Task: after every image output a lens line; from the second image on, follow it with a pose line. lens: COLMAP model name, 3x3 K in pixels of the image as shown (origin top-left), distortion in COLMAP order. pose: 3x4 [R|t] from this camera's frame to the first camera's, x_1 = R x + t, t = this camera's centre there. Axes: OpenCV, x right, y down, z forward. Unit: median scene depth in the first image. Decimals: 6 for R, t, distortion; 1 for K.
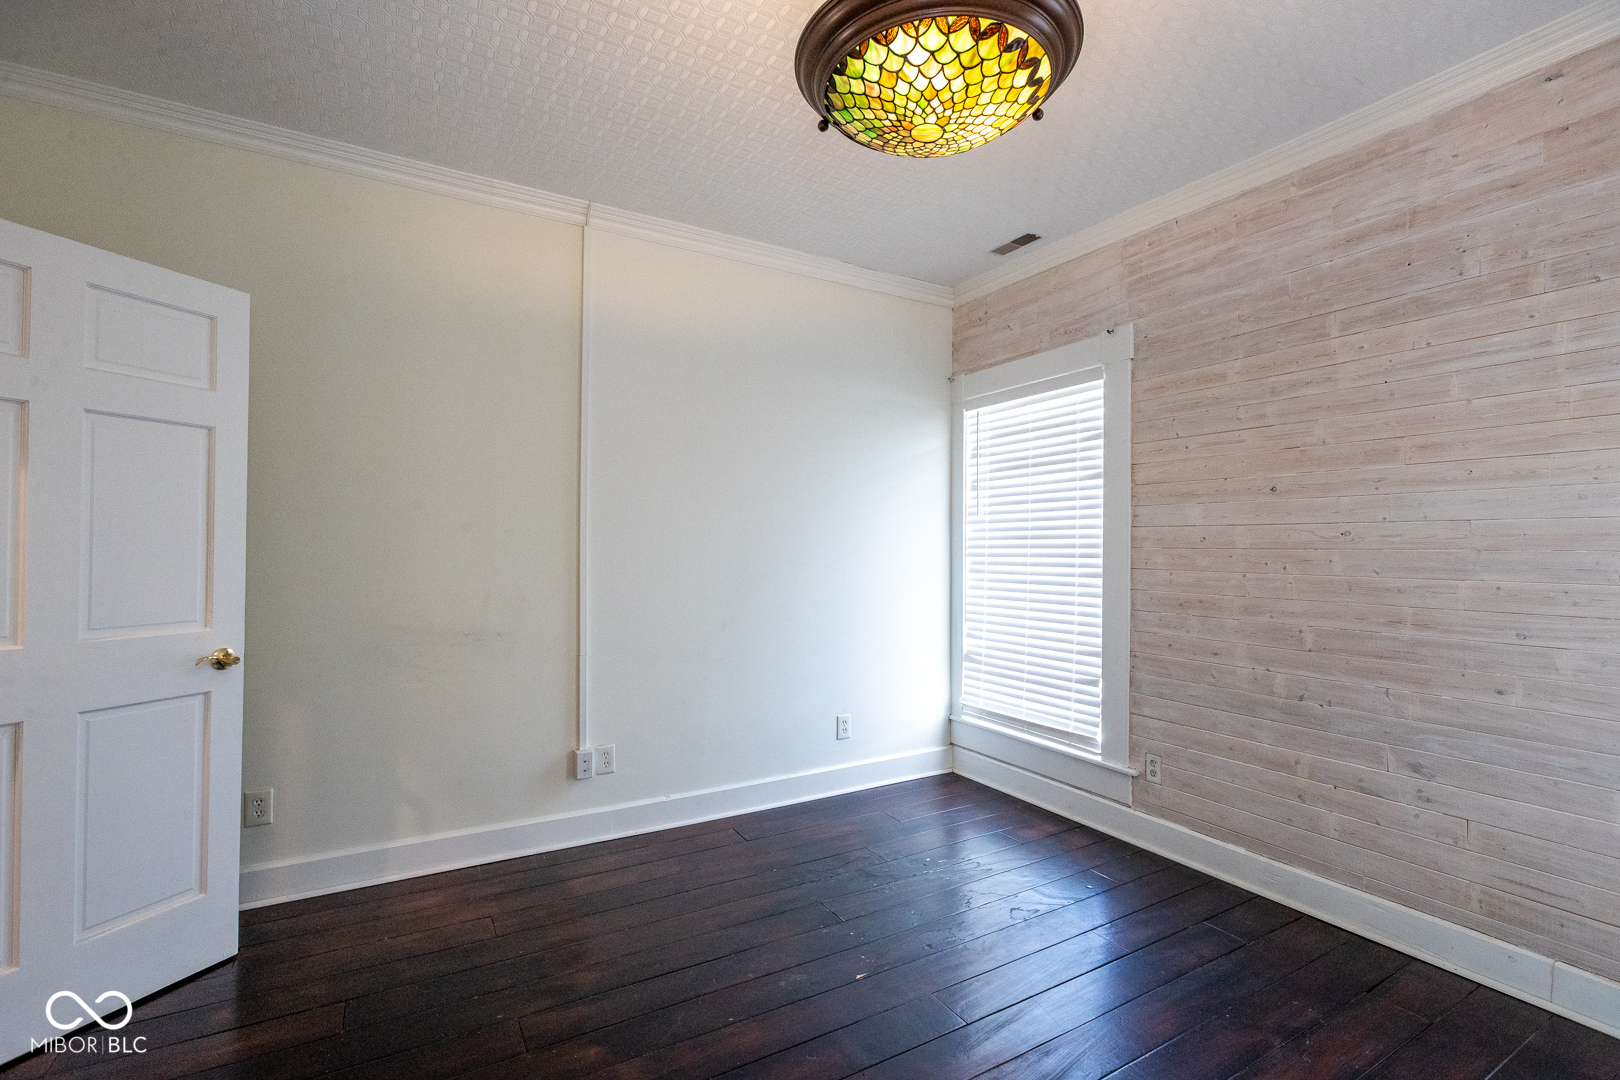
lens RADIAL K [[726.1, 0, 808.4], [0, 726.1, 541.4], [0, 0, 1]] dist [-0.014439, 0.011348]
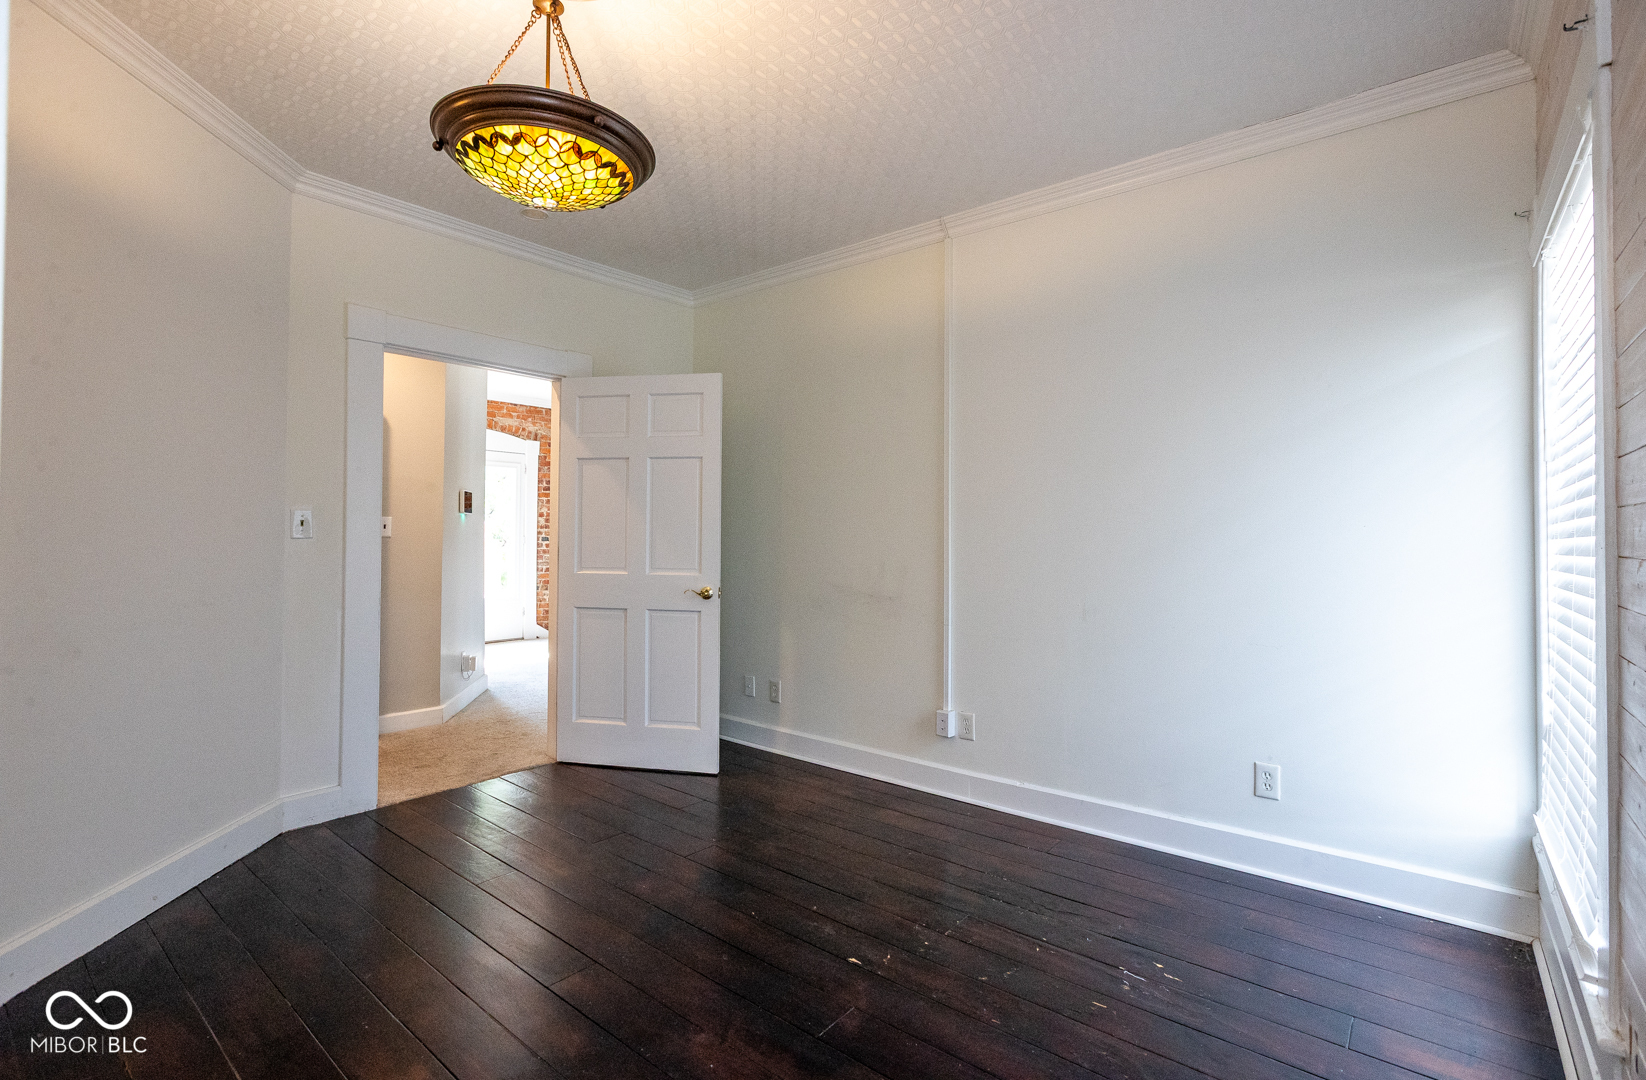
lens RADIAL K [[747.6, 0, 826.5], [0, 747.6, 535.5], [0, 0, 1]] dist [-0.003971, -0.000172]
pose [[0.366656, -0.004091, -0.930347, 0.725776], [0.005403, 0.999983, -0.002268, 0.021641], [0.930341, -0.004196, 0.366672, 0.433578]]
